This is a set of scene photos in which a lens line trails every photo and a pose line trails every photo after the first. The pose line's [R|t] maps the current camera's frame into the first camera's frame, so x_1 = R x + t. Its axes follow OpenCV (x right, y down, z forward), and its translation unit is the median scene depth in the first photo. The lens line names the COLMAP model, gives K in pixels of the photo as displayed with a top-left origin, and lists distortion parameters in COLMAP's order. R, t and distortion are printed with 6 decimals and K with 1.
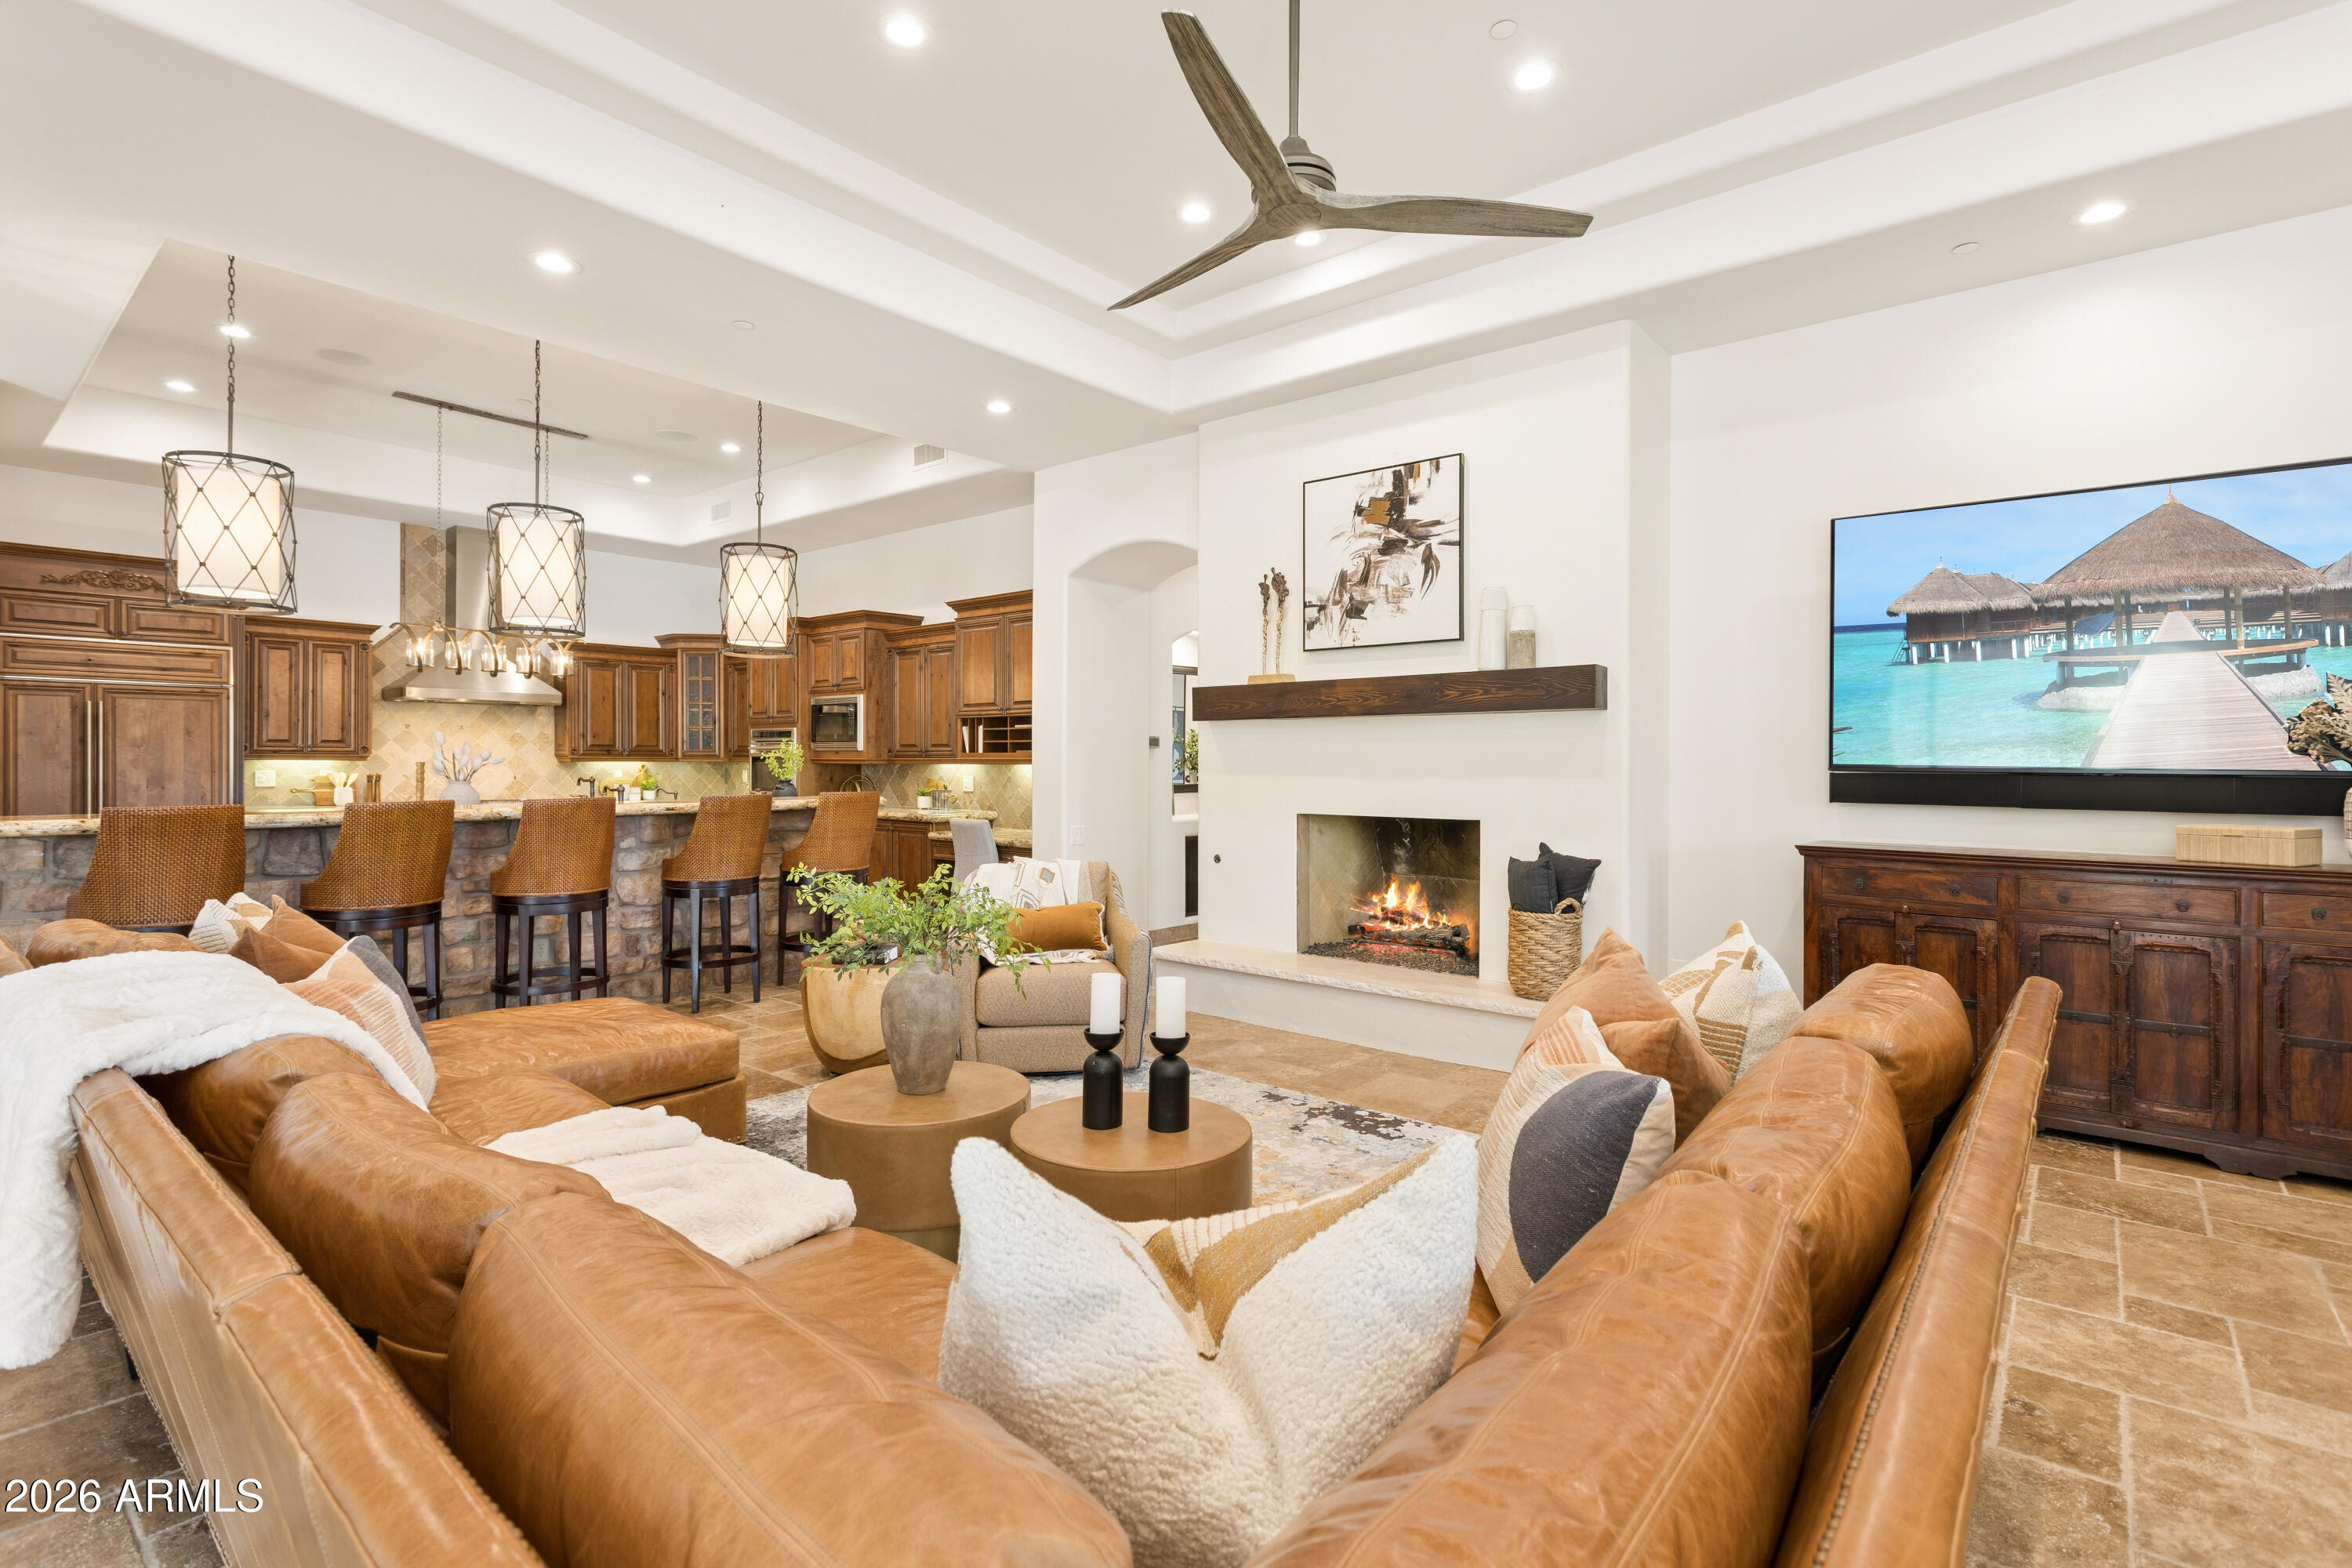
lens RADIAL K [[1102.6, 0, 1177.2], [0, 1102.6, 768.8], [0, 0, 1]] dist [0.002530, 0.000711]
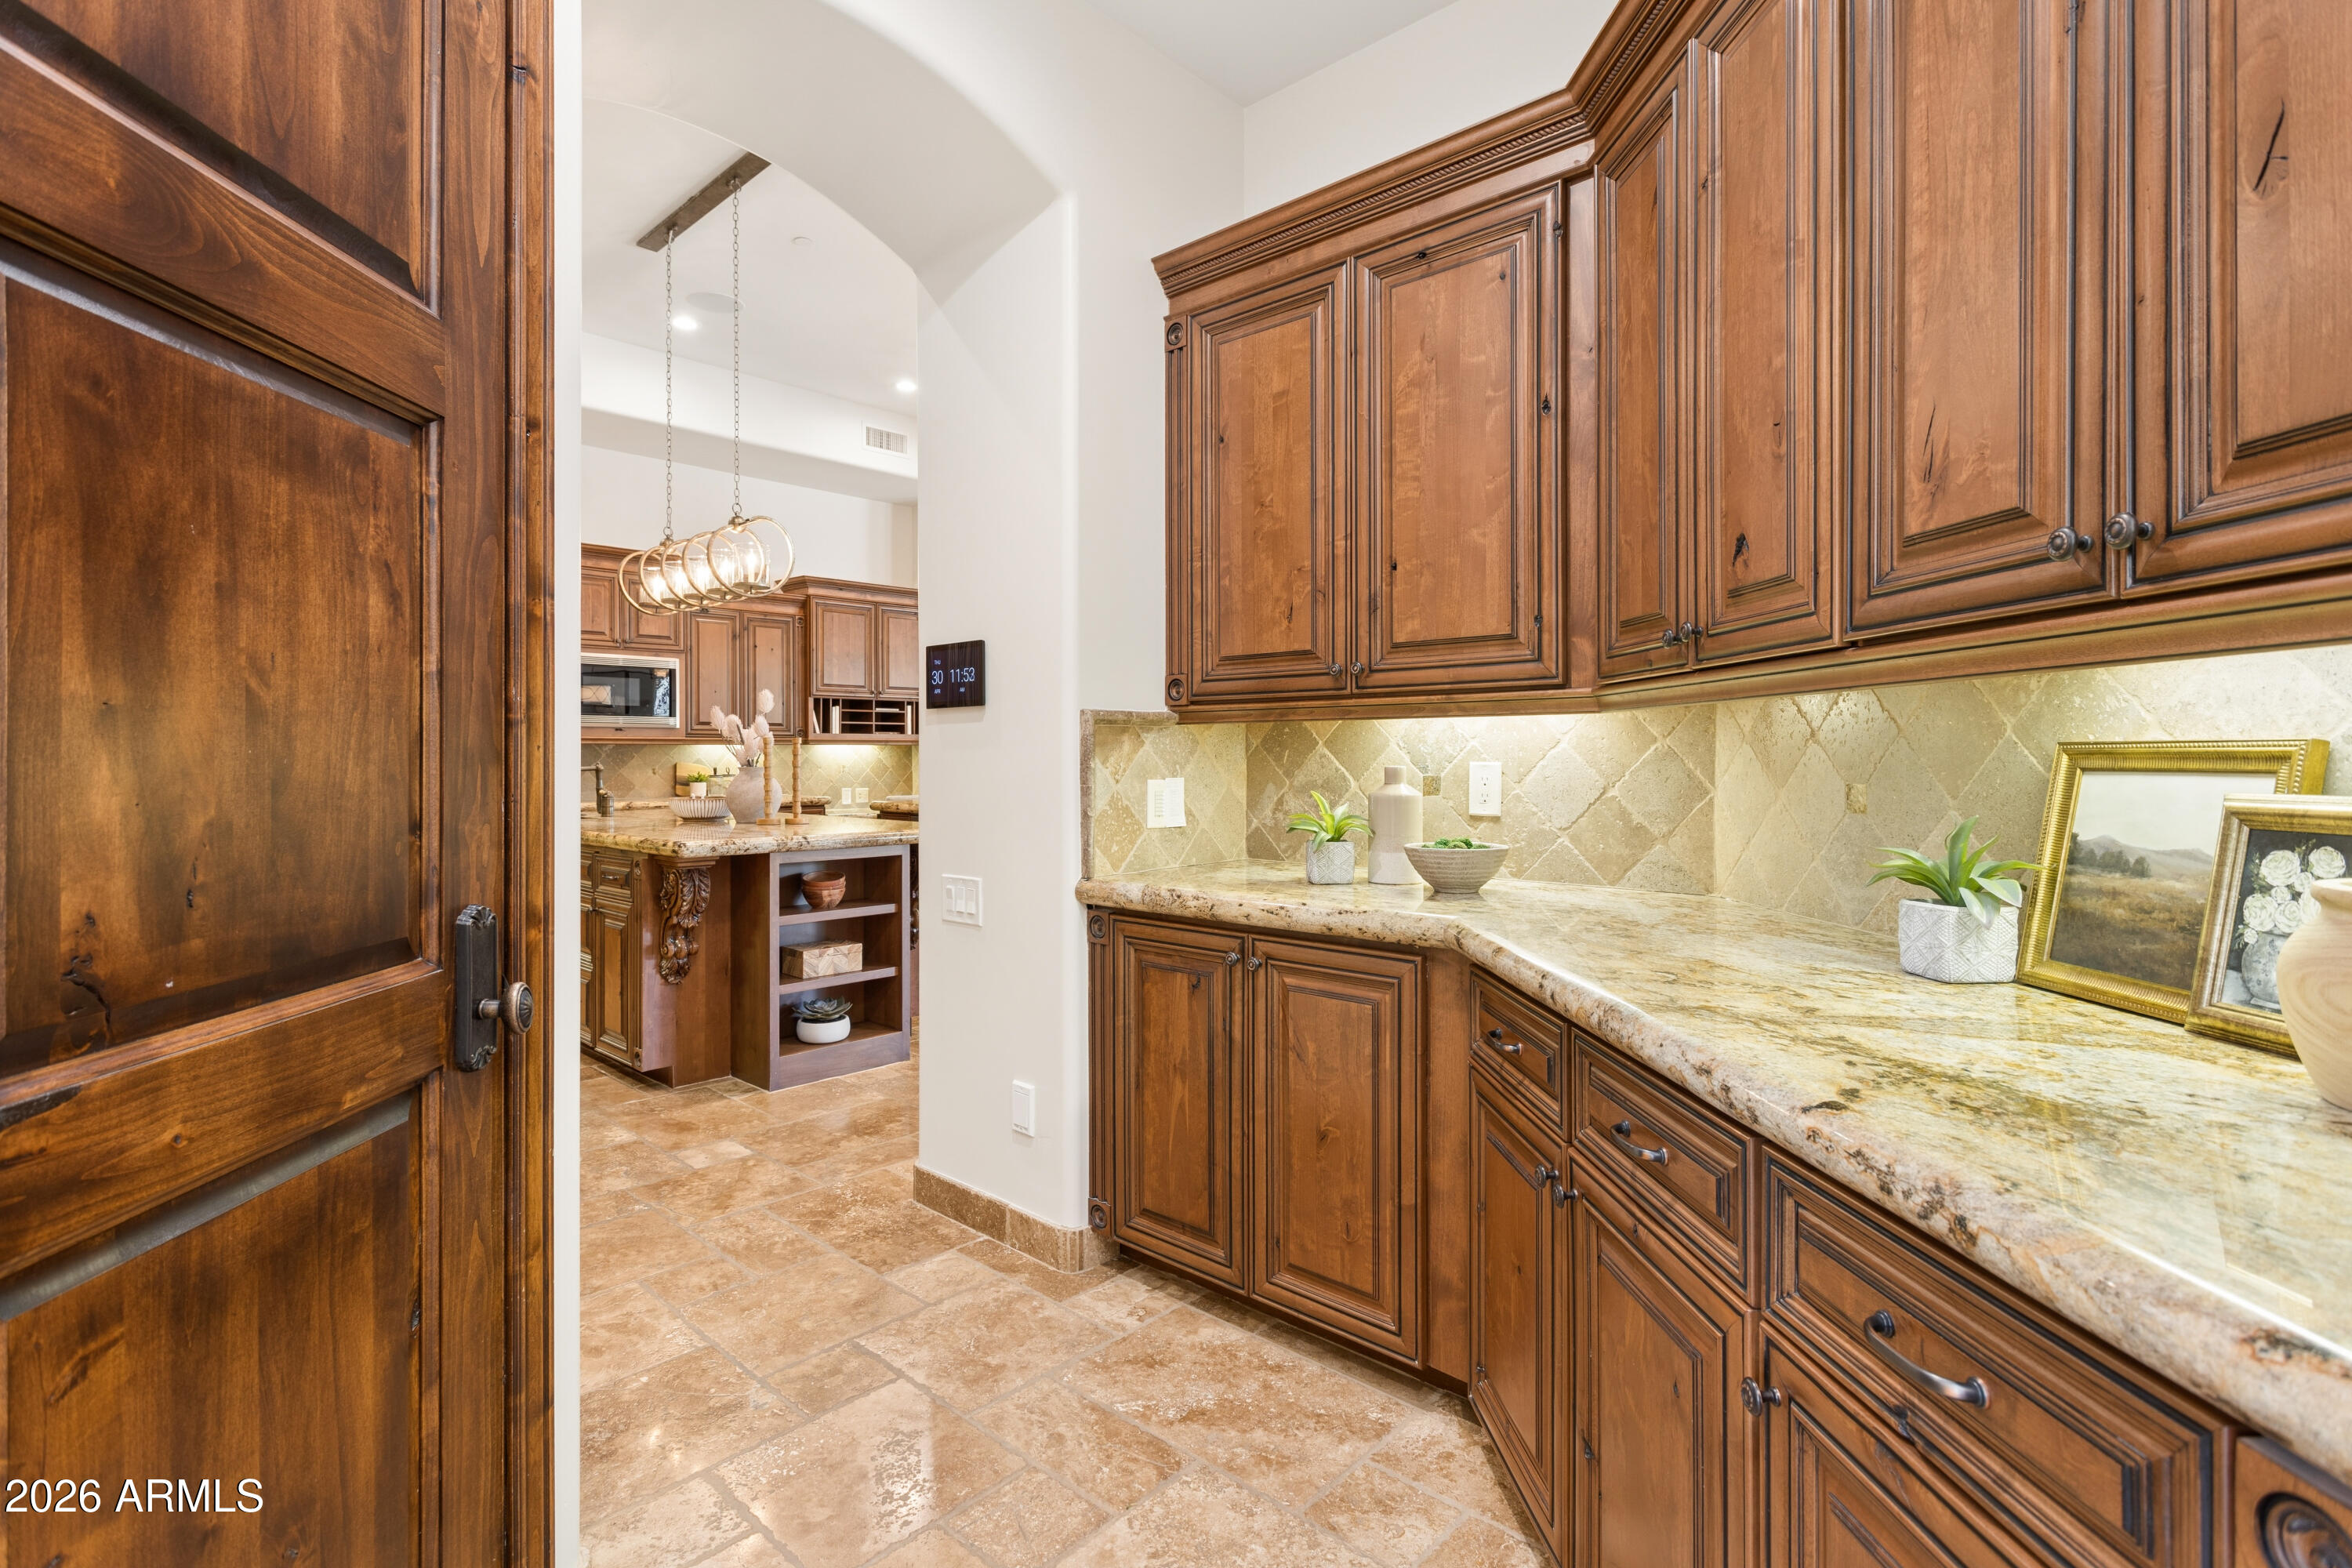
lens RADIAL K [[1102.6, 0, 1160.1], [0, 1102.6, 756.2], [0, 0, 1]] dist [0.002530, 0.000711]
pose [[0.061292, -0.007402, 0.998092, -1.702465], [0.008886, 0.999937, 0.006870, 0.002327], [-0.998080, 0.008448, 0.061354, 0.946879]]
